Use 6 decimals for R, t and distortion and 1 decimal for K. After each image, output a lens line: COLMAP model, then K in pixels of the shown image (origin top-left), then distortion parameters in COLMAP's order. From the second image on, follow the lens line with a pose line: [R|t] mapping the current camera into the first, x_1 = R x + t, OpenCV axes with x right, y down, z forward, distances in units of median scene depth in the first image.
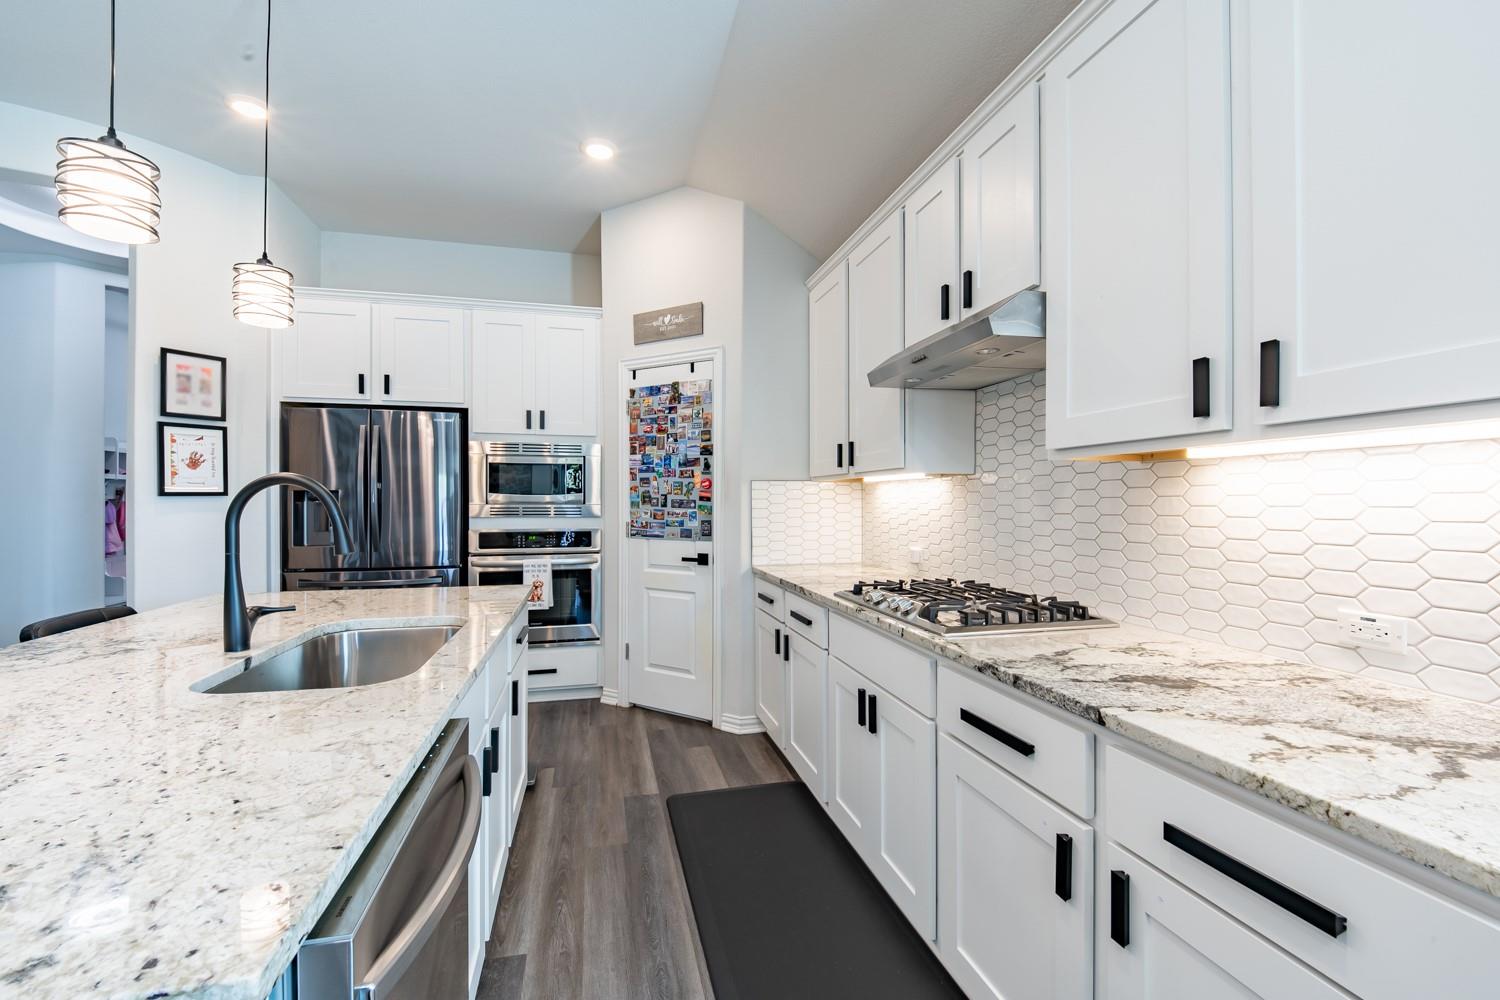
lens RADIAL K [[641.2, 0, 770.3], [0, 641.2, 500.2], [0, 0, 1]] dist [-0.002475, -0.004297]
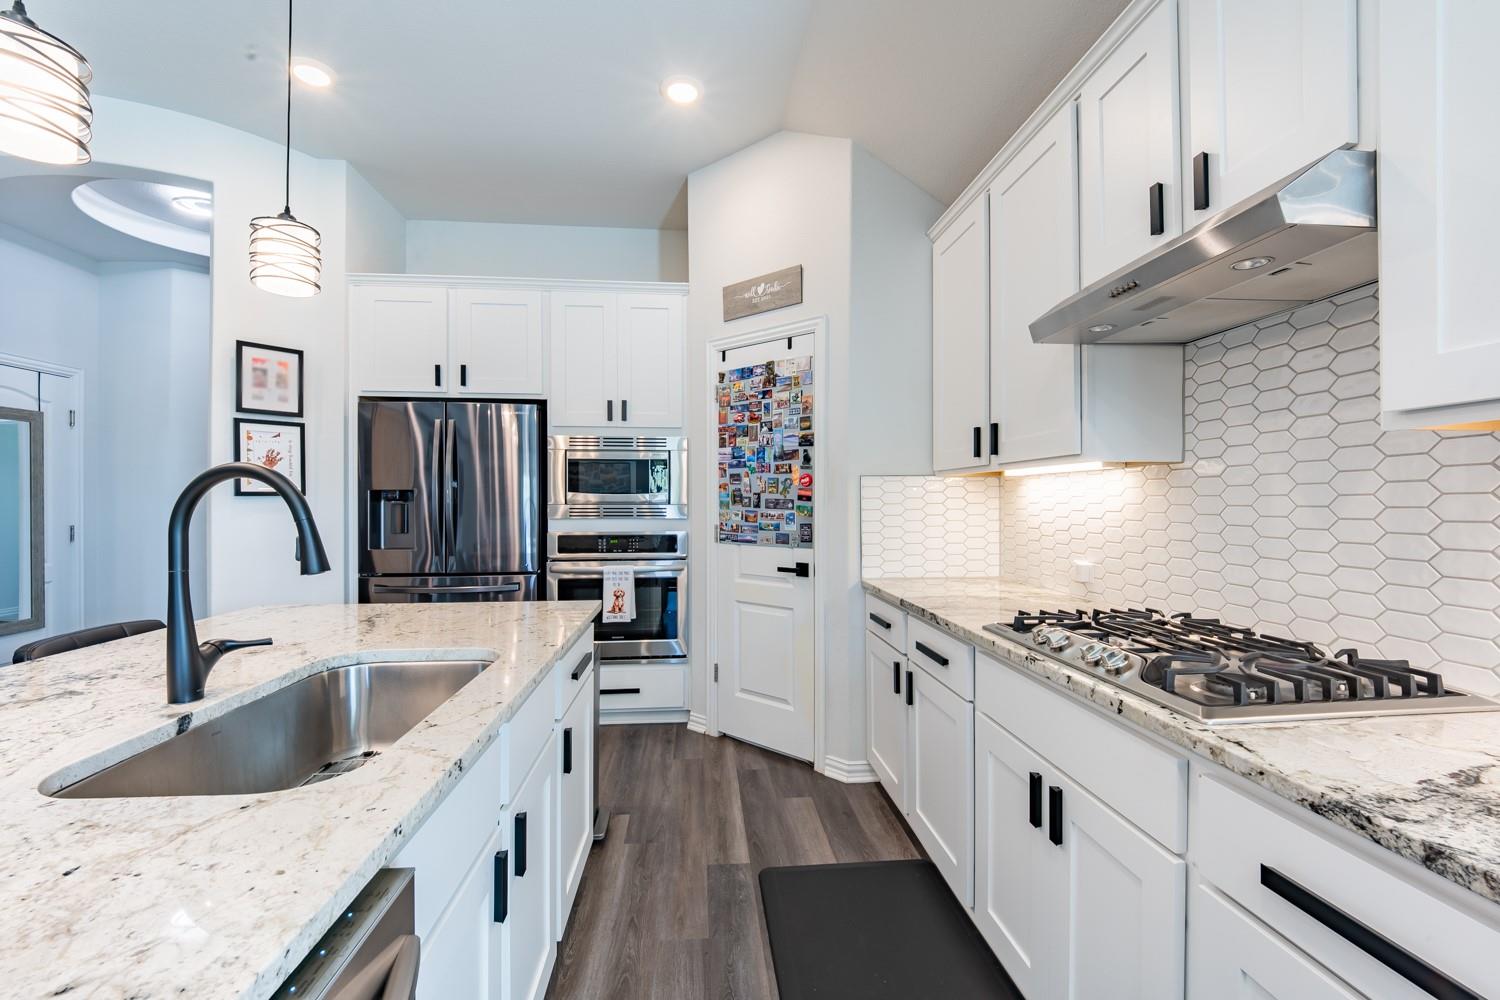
lens RADIAL K [[641.2, 0, 767.5], [0, 641.2, 496.8], [0, 0, 1]] dist [-0.002475, -0.004297]
pose [[0.987993, -0.001832, -0.154487, -0.021350], [0.001028, 0.999986, -0.005284, 0.000829], [0.154494, 0.005062, 0.987981, 0.168483]]
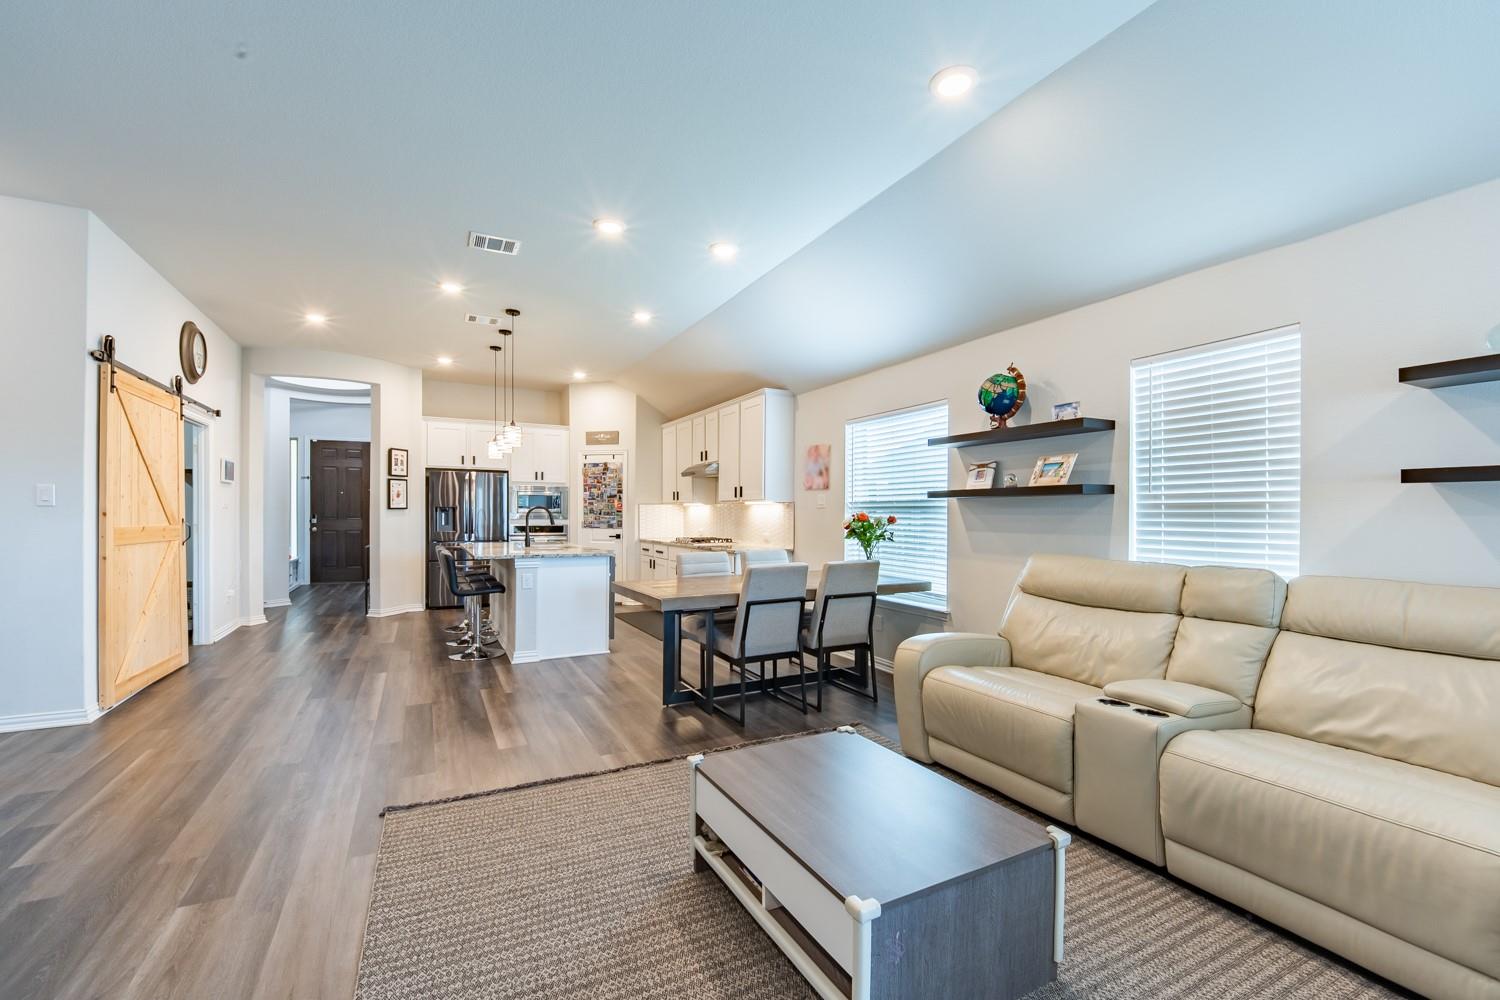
lens RADIAL K [[641.2, 0, 762.5], [0, 641.2, 525.4], [0, 0, 1]] dist [-0.002475, -0.004297]
pose [[0.976230, -0.000486, 0.216736, -0.104082], [-0.004824, 0.999701, 0.023970, -0.010510], [-0.216683, -0.024446, 0.975936, -1.596864]]
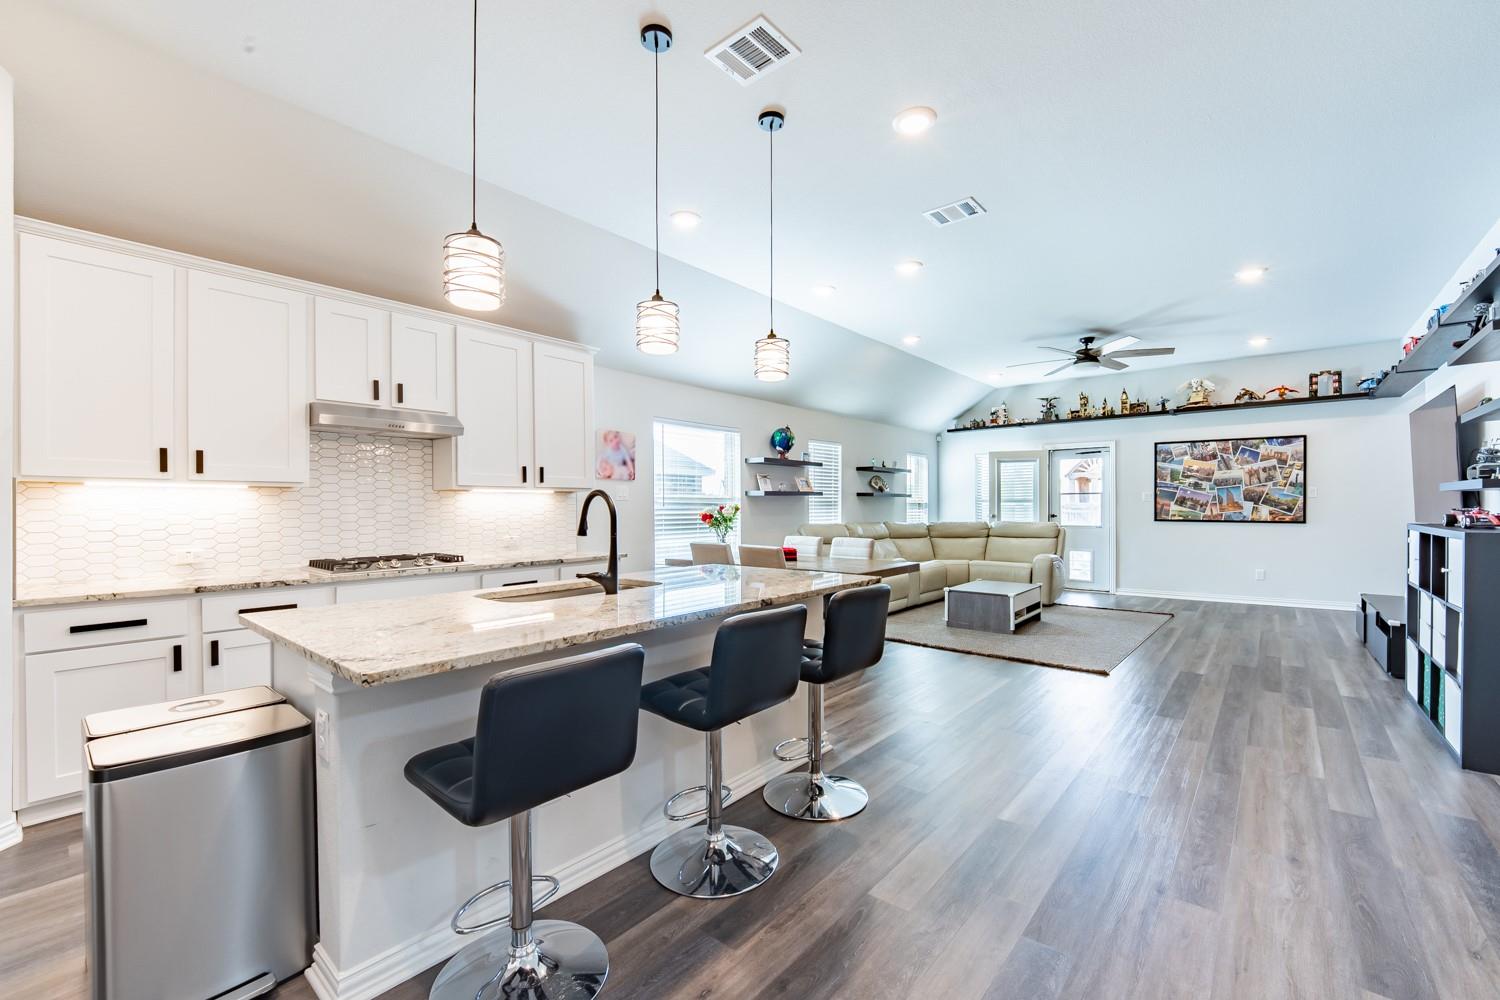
lens RADIAL K [[641.2, 0, 759.4], [0, 641.2, 513.2], [0, 0, 1]] dist [-0.002475, -0.004297]
pose [[-0.583534, -0.007840, 0.812051, -1.099360], [-0.000904, 0.999959, 0.009005, 0.001672], [-0.812089, 0.004521, -0.583517, 0.746065]]
